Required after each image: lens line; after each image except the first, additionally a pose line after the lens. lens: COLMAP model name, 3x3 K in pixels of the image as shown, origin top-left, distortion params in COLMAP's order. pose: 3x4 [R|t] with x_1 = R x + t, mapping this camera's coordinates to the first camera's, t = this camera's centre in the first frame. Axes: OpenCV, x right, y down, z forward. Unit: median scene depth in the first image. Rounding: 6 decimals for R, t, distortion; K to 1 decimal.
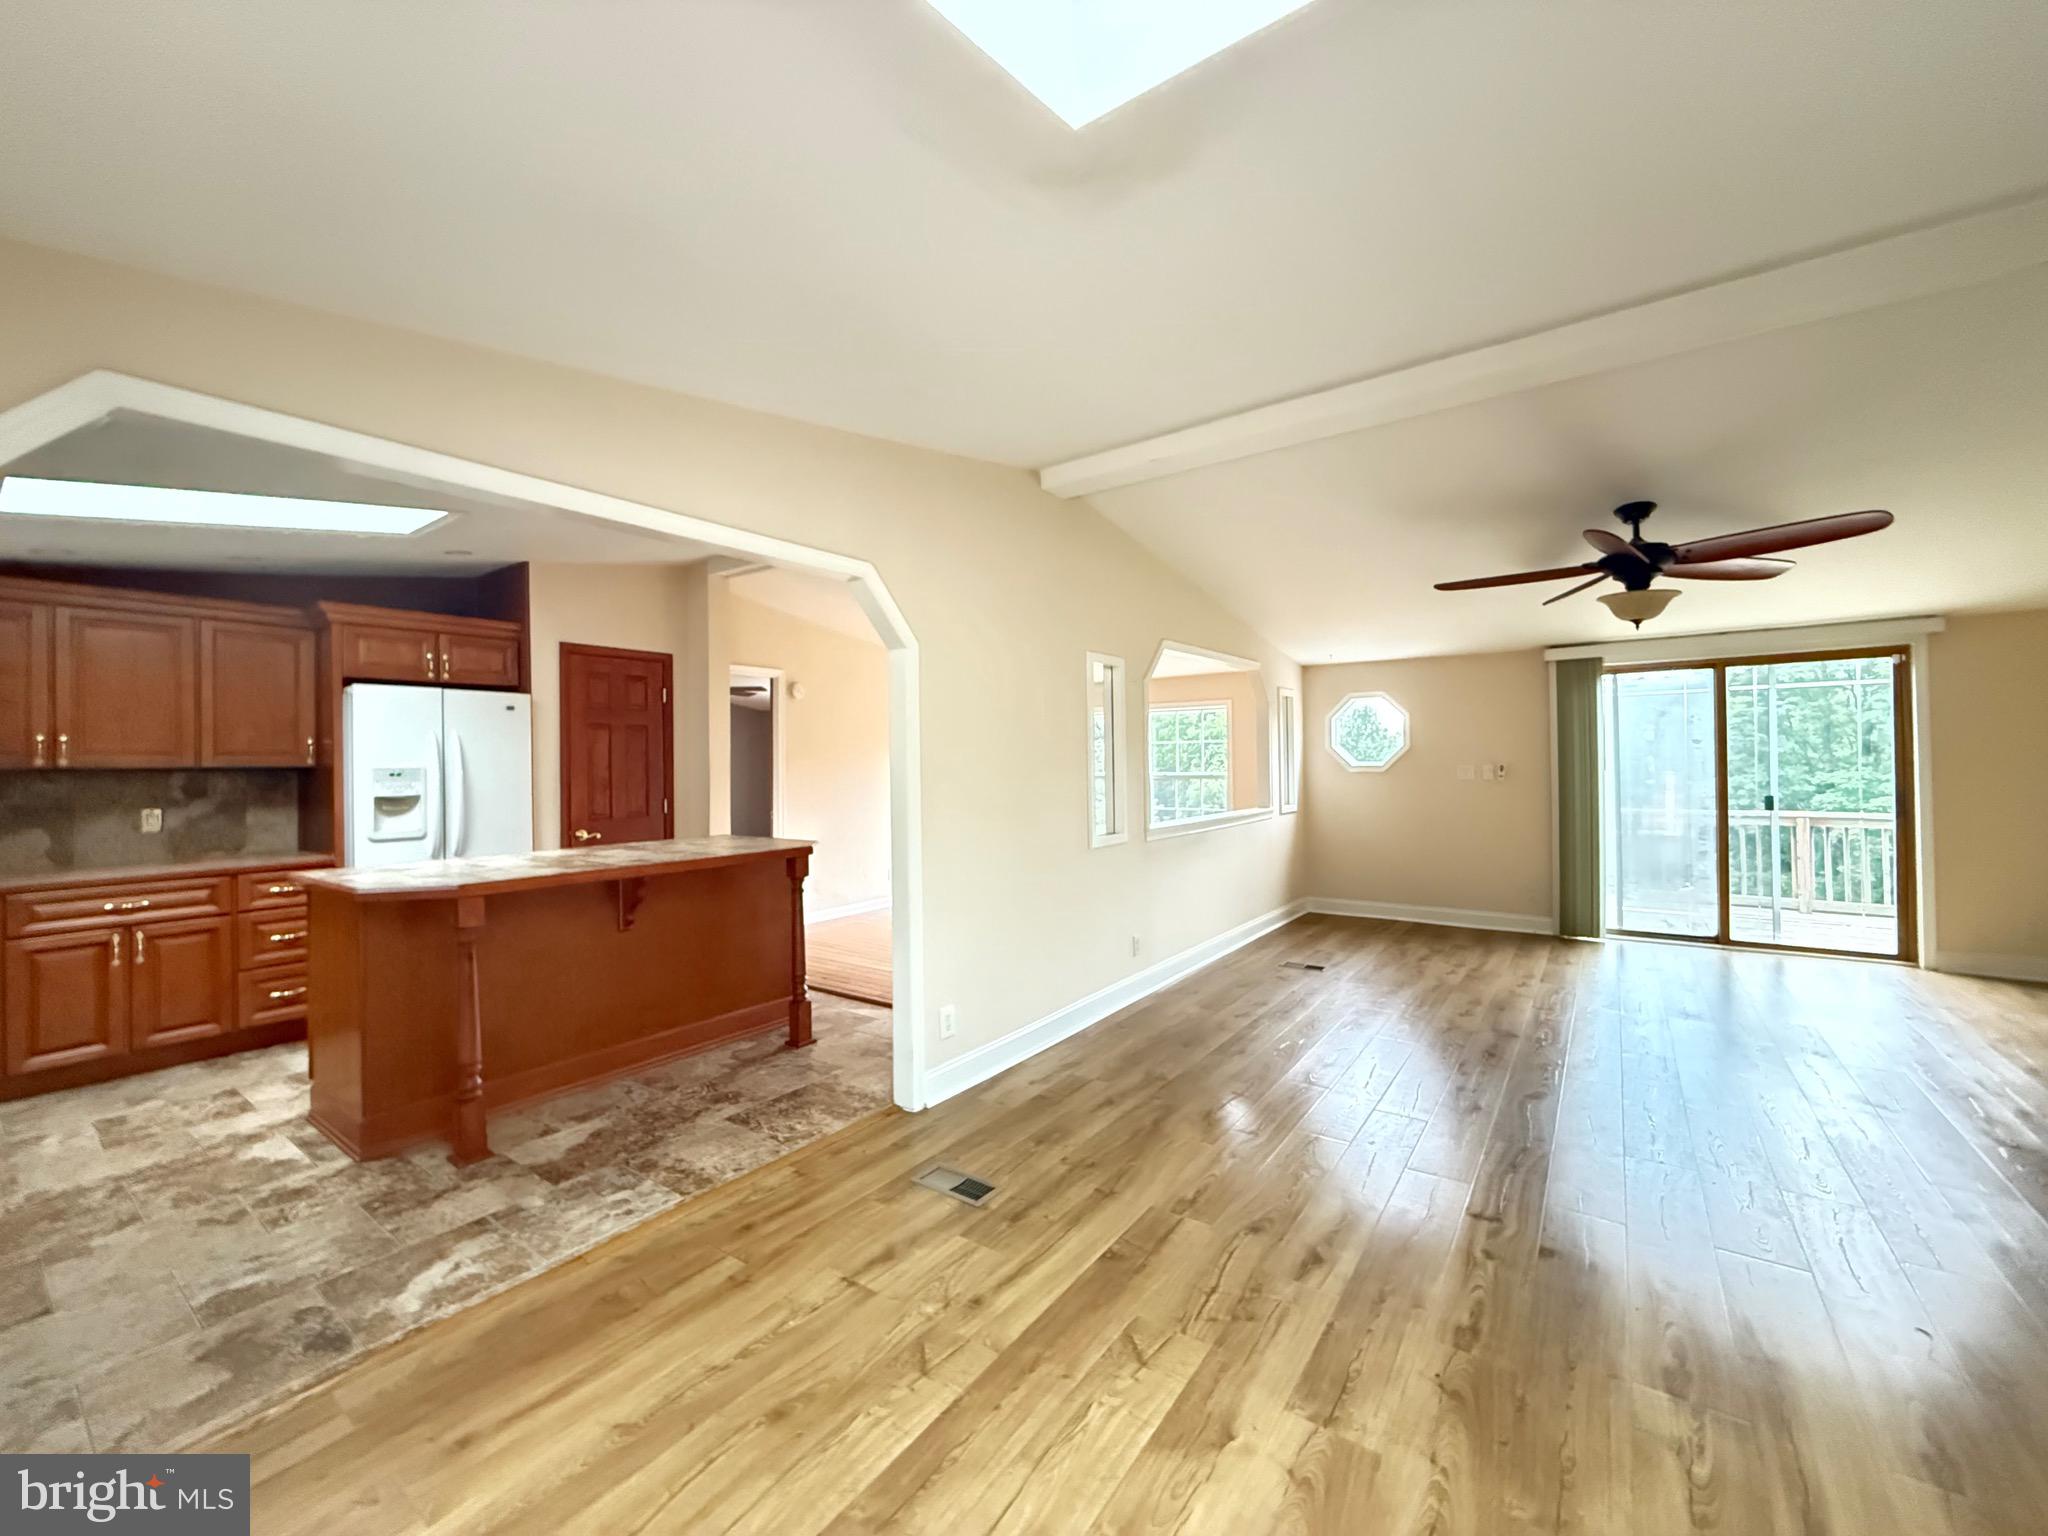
lens RADIAL K [[813.5, 0, 1020.0], [0, 813.5, 760.9], [0, 0, 1]] dist [-0.006768, 0.001039]
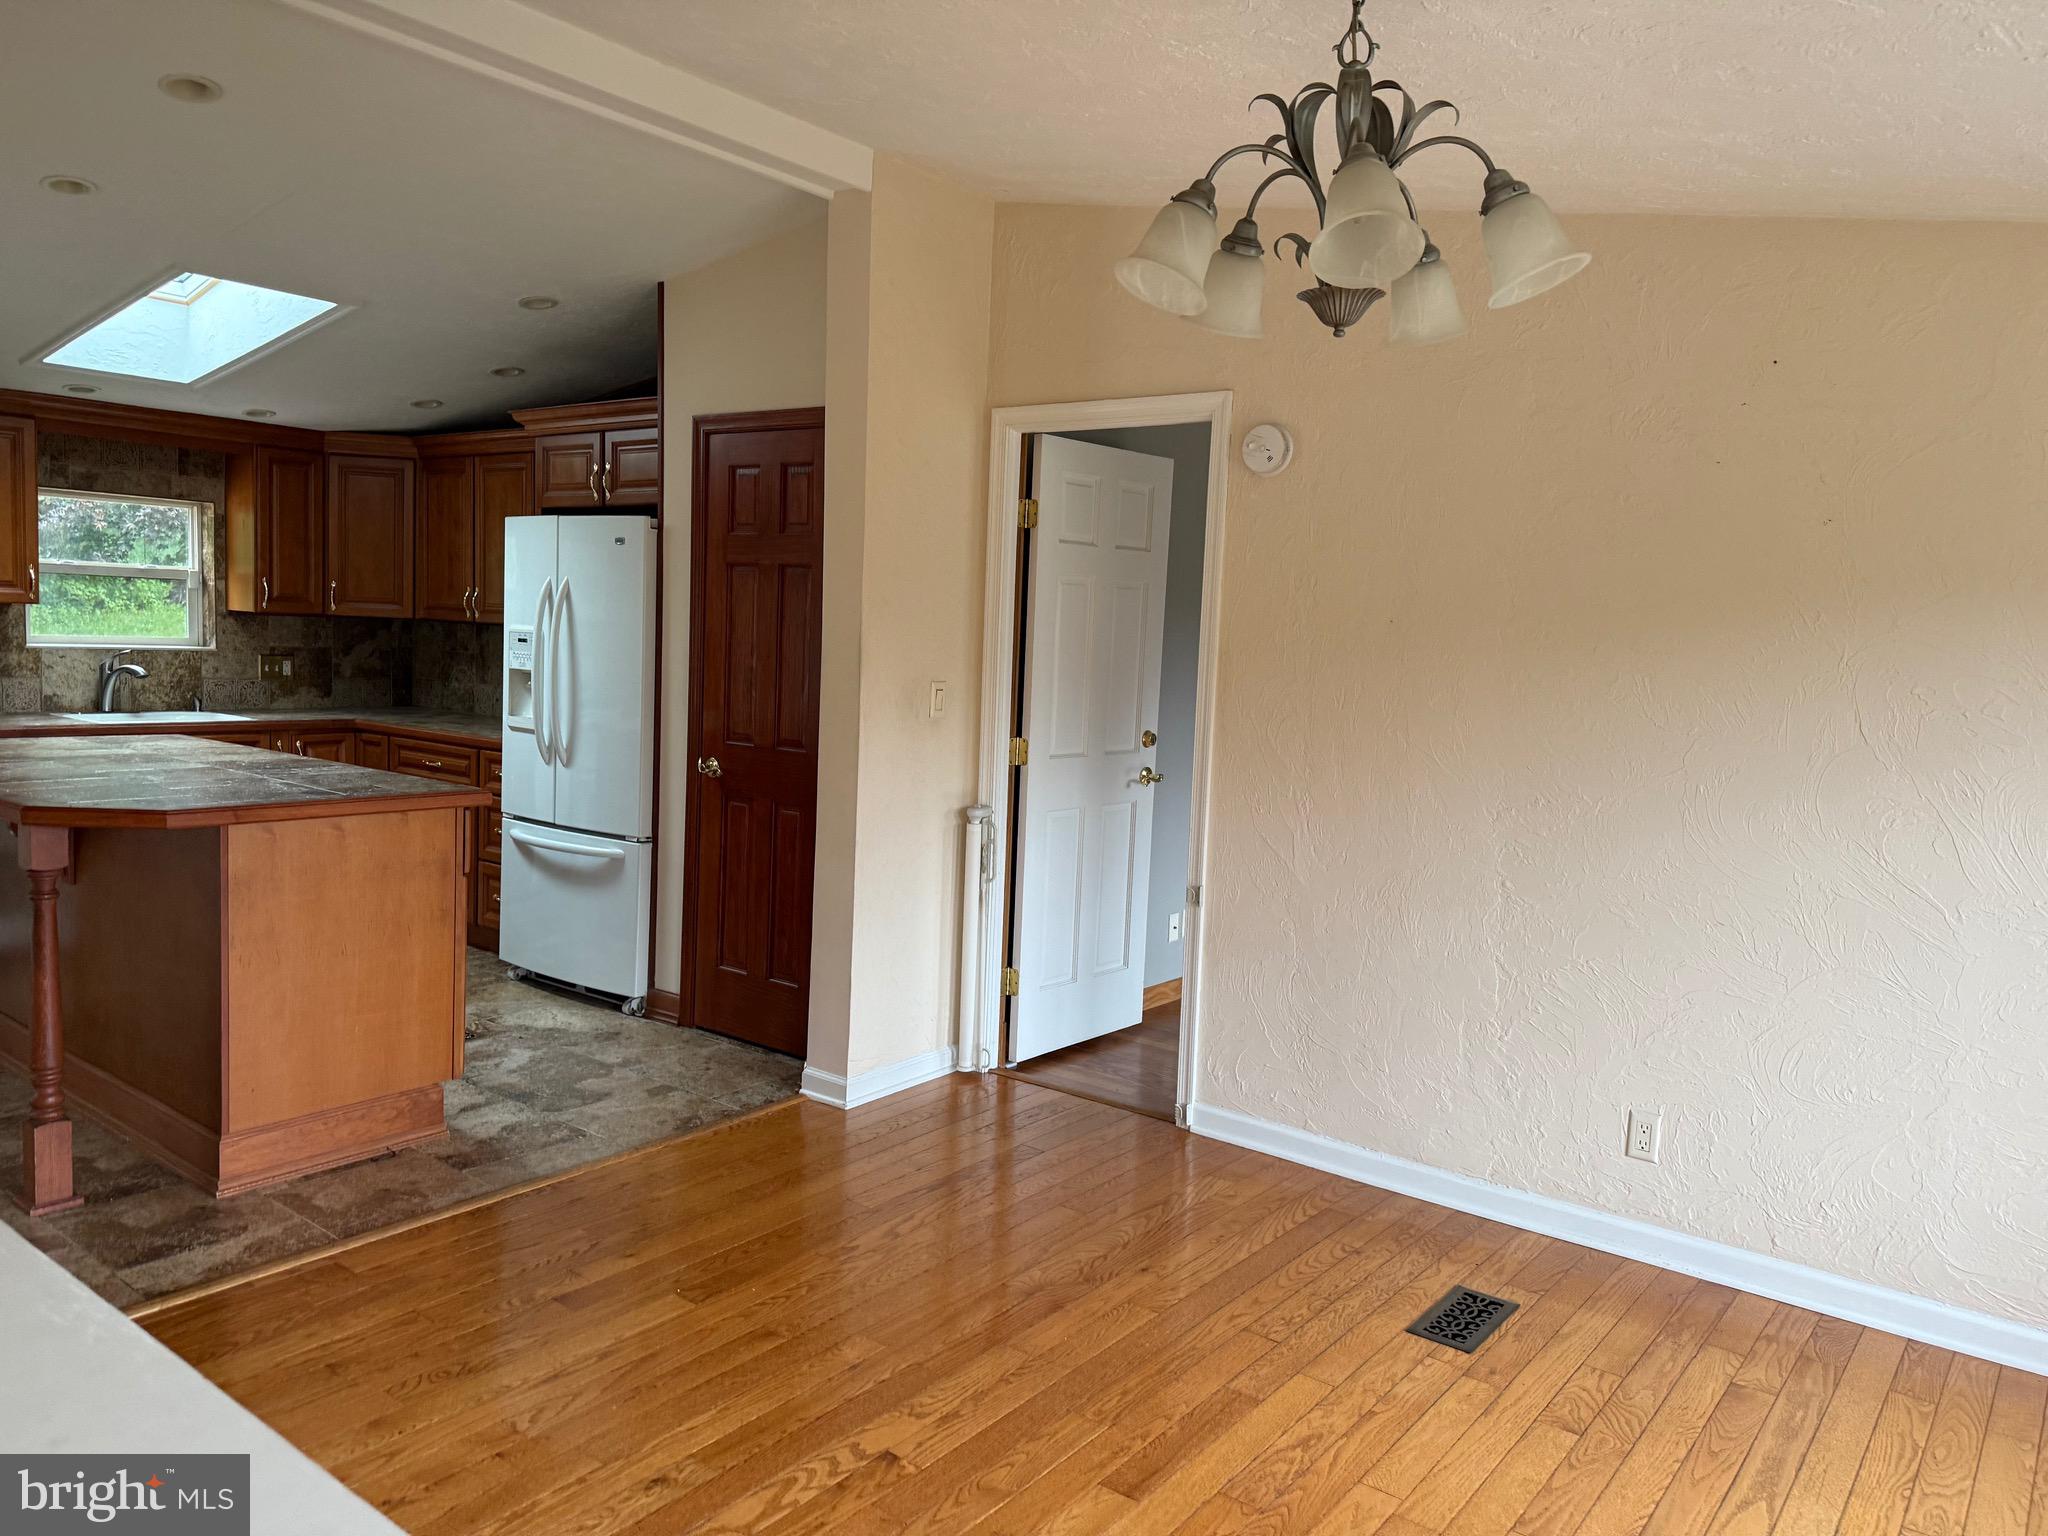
lens RADIAL K [[1437.7, 0, 1030.6], [0, 1437.7, 762.6], [0, 0, 1]] dist [0.042608, -0.053782]
pose [[-0.023024, 0.100645, -0.994656, 0.787977], [-0.039035, 0.994071, 0.101489, -0.036762], [0.998973, 0.041163, -0.018959, 2.191641]]
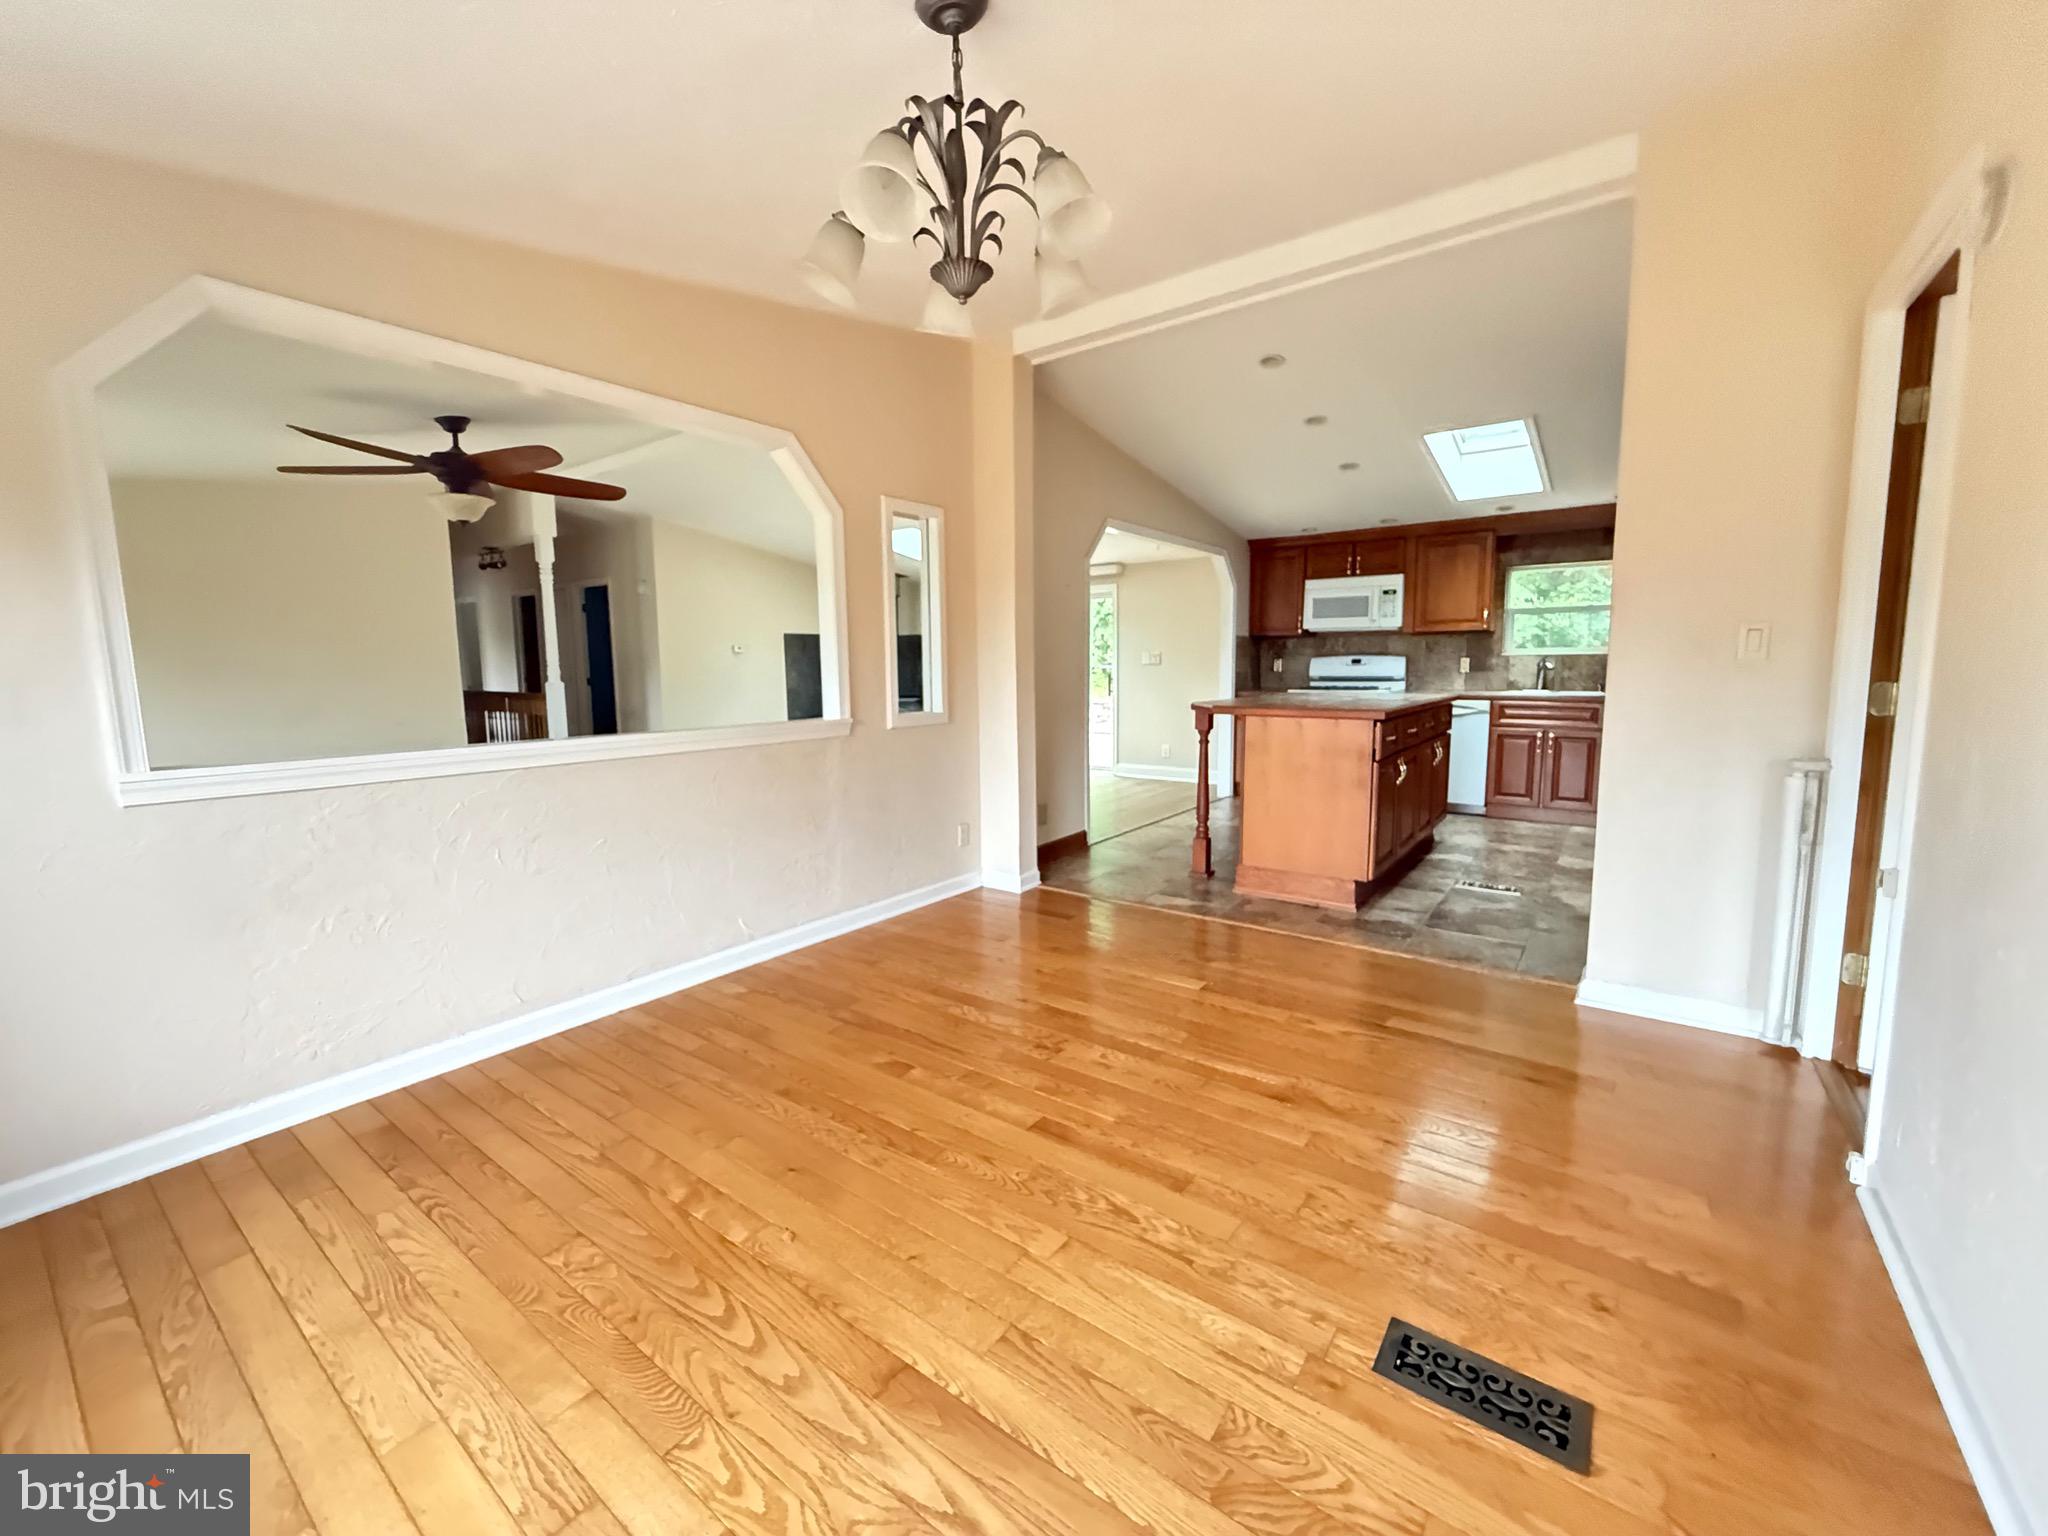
lens RADIAL K [[813.5, 0, 1022.7], [0, 813.5, 764.8], [0, 0, 1]] dist [-0.006768, 0.001039]
pose [[-0.999769, 0.020547, 0.006301, -0.037541], [0.021168, 0.992131, 0.123403, 0.068348], [-0.003716, 0.123508, -0.992337, 2.946468]]
